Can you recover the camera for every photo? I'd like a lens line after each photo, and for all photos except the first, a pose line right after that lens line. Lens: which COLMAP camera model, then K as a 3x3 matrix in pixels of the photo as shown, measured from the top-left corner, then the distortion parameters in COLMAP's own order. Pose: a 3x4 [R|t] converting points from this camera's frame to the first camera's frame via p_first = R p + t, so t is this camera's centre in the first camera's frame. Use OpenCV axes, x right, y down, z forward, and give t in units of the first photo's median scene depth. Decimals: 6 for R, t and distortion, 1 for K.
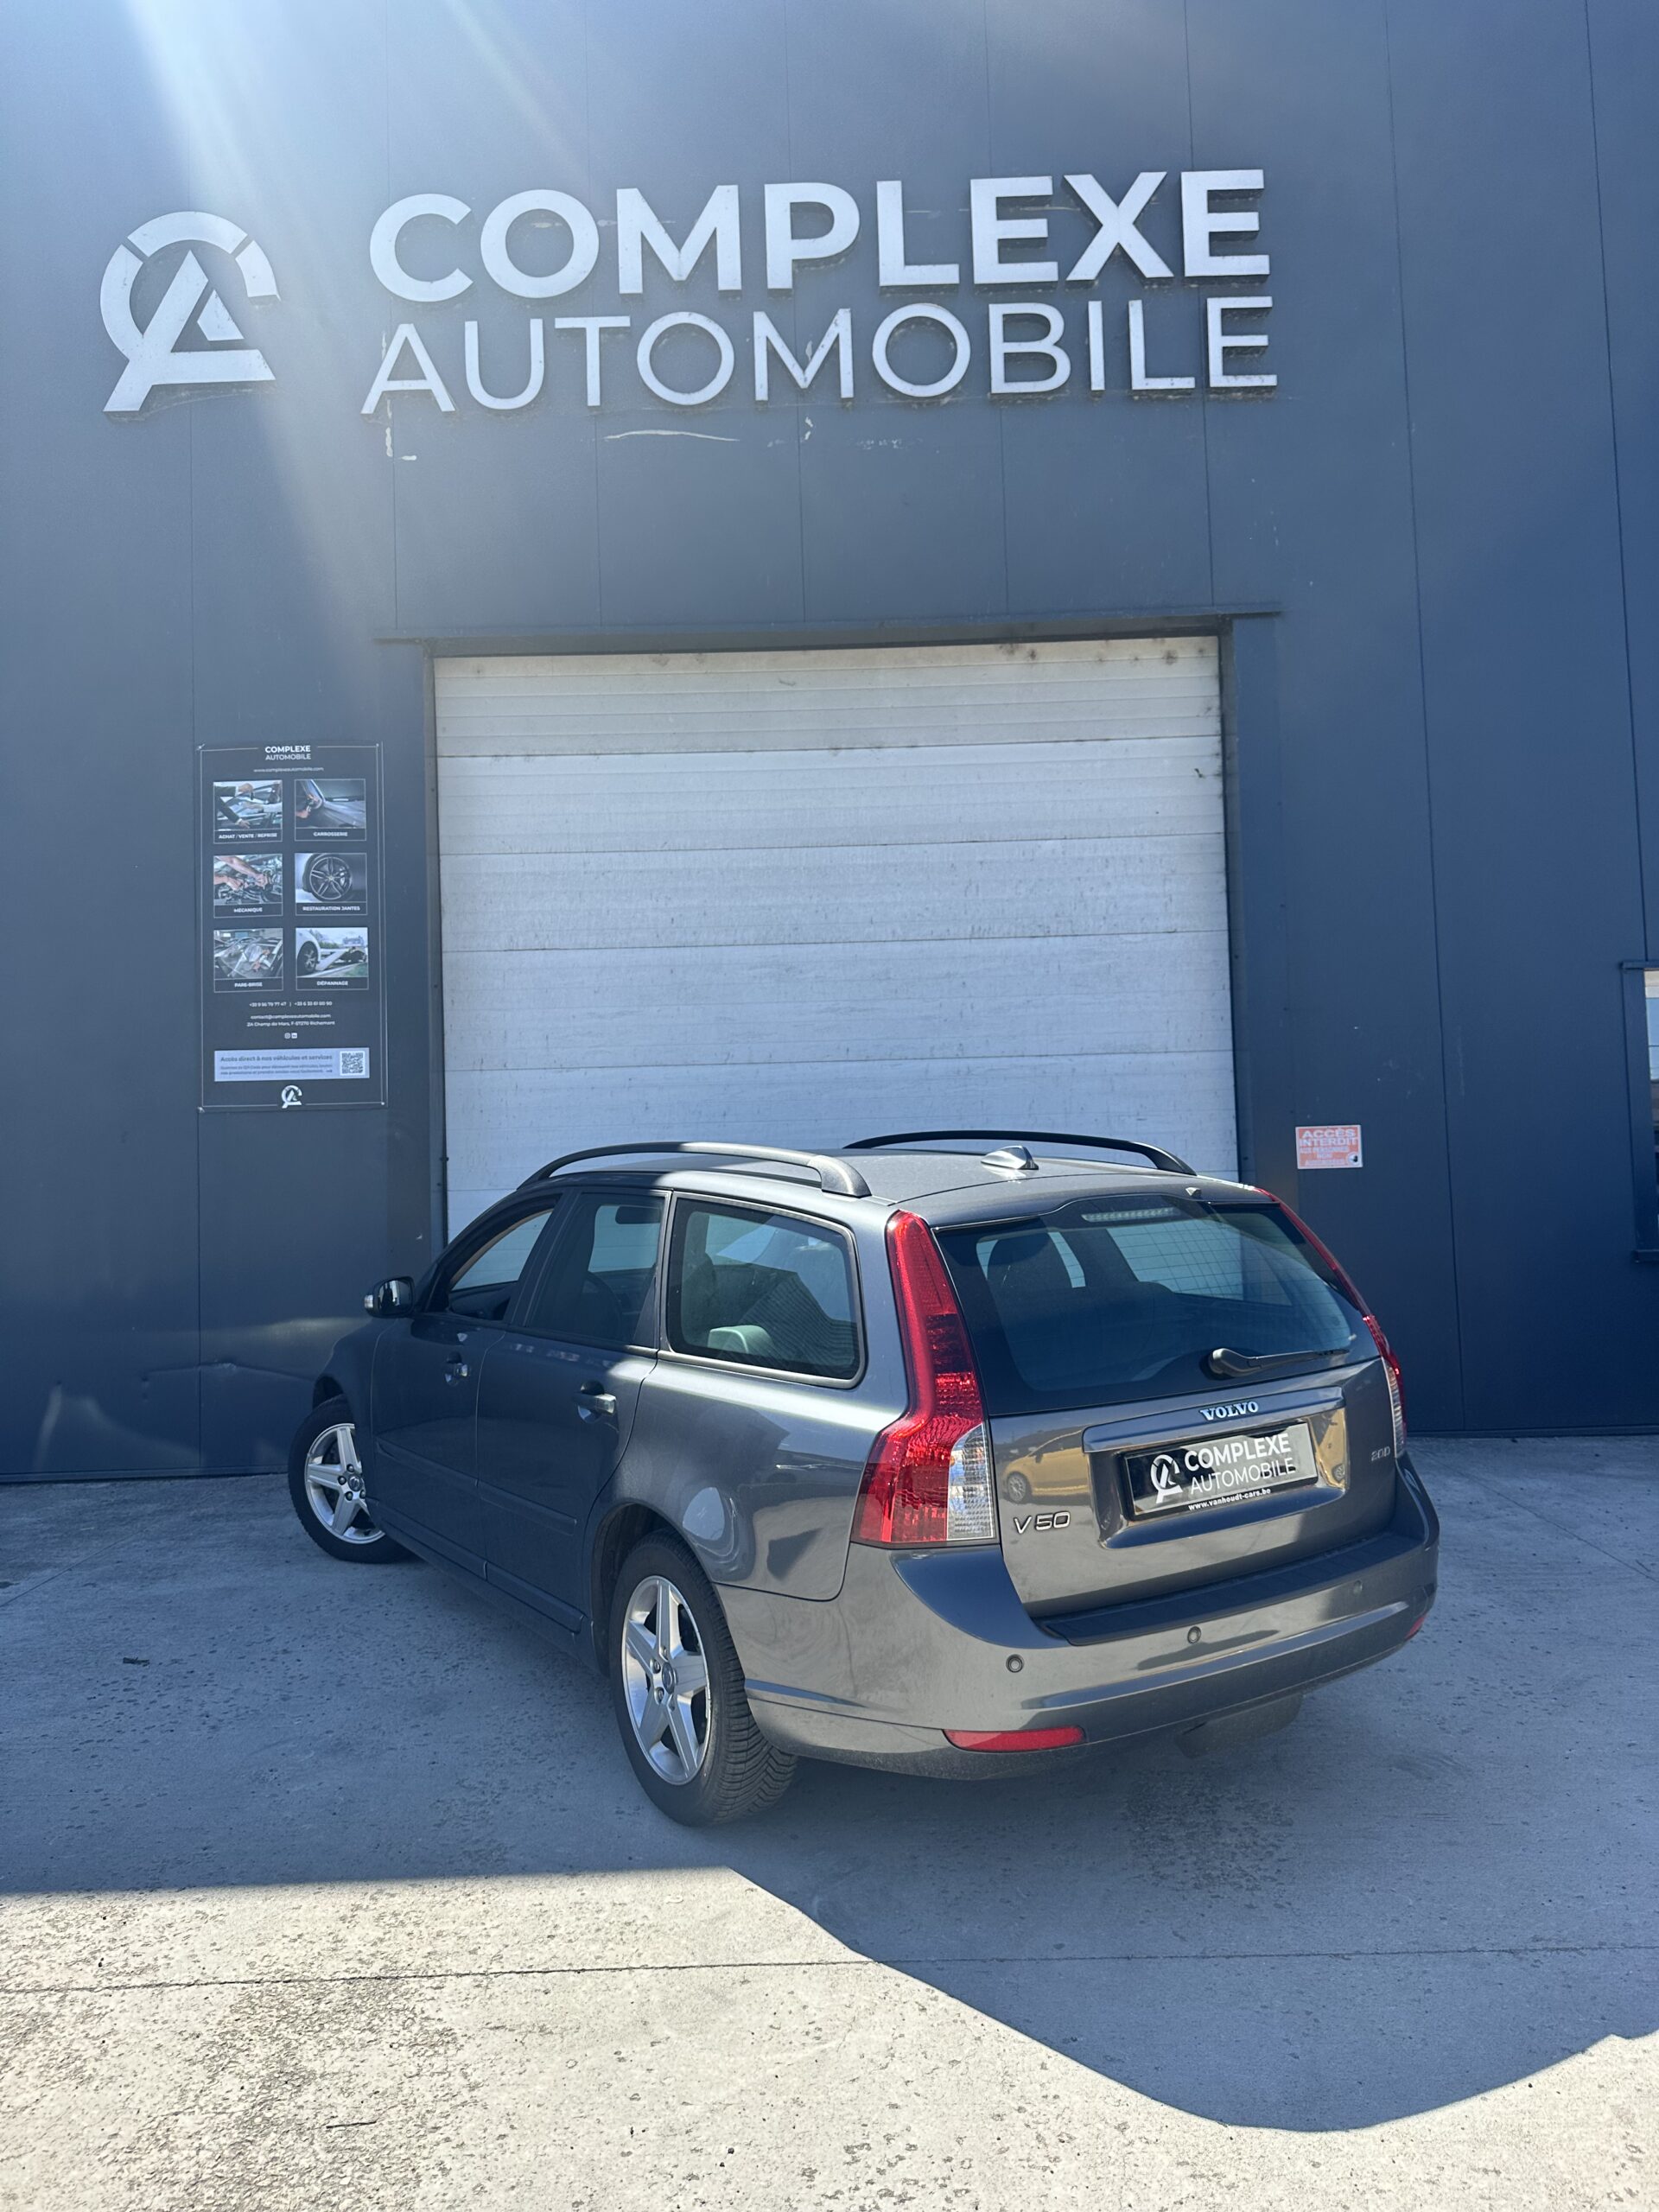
lens RADIAL K [[1737.5, 0, 829.5], [0, 1737.5, 1106.0], [0, 0, 1]] dist [0.008289, -0.015943]
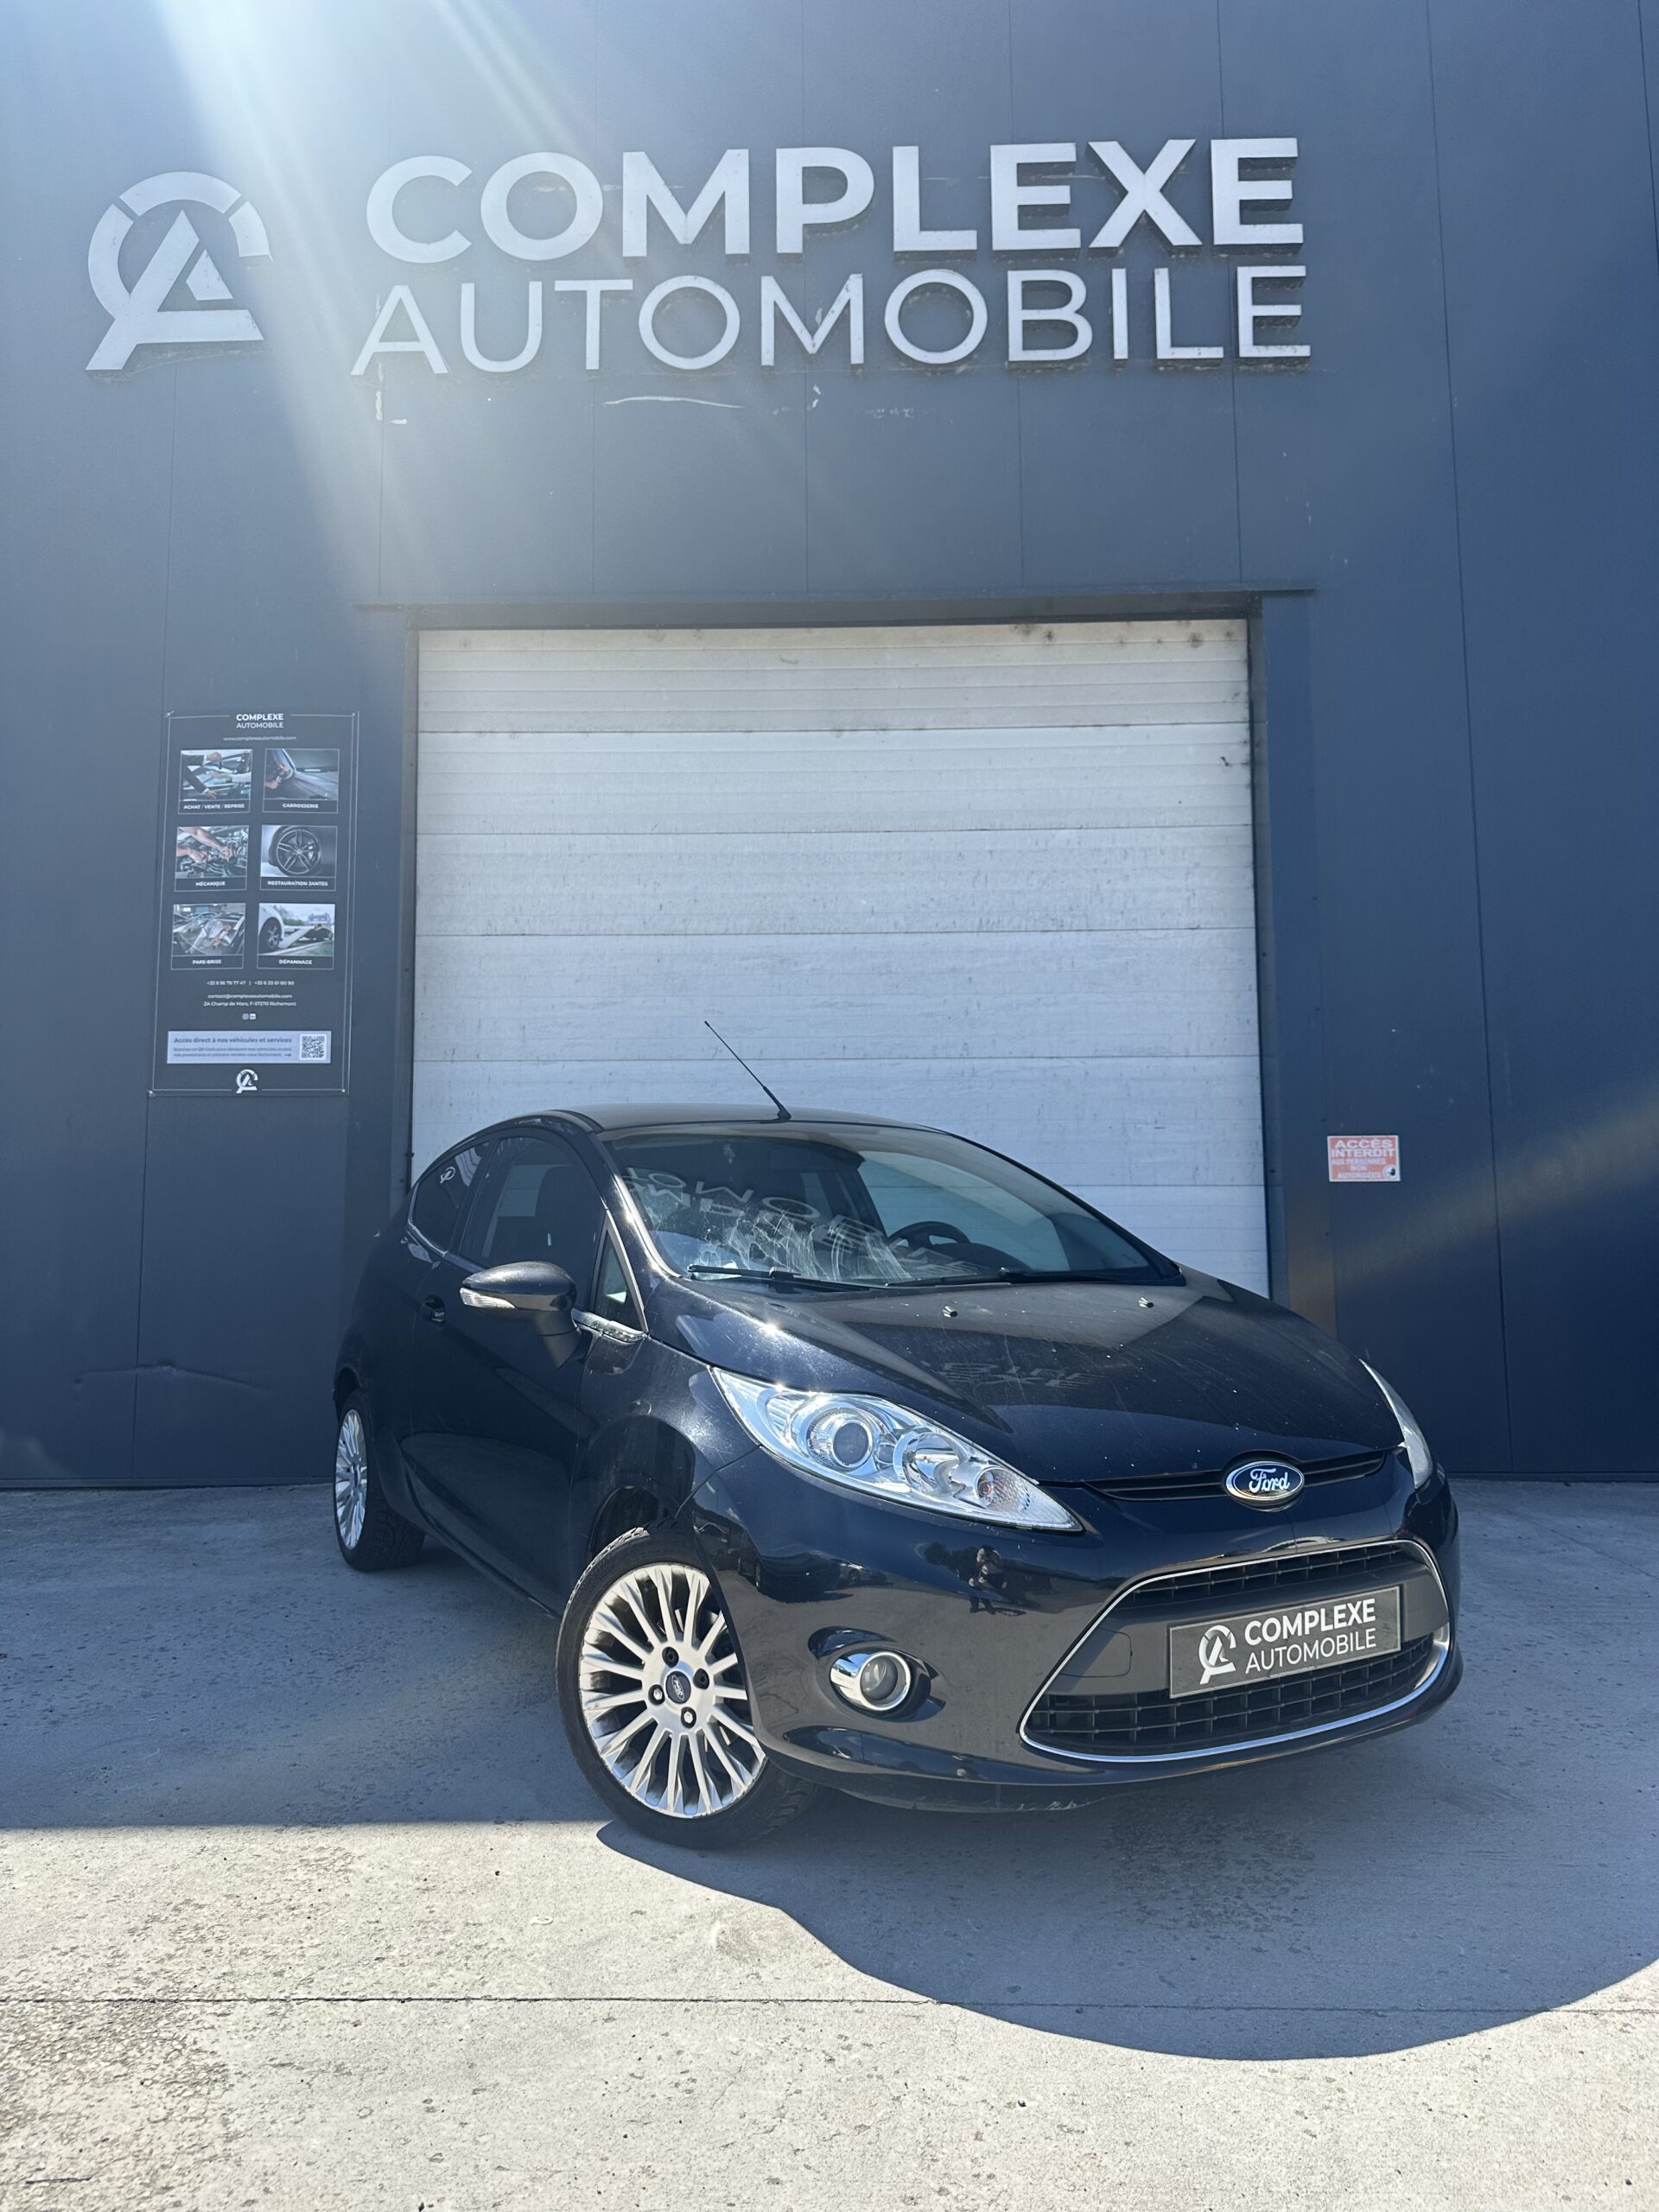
lens RADIAL K [[1718.1, 0, 826.7], [0, 1718.1, 1109.3], [0, 0, 1]] dist [0.001710, -0.008458]
pose [[0.999507, 0.020403, -0.023868, 0.024517], [-0.021753, 0.998094, -0.057746, 0.055851], [0.022644, 0.058236, 0.998046, 0.083878]]
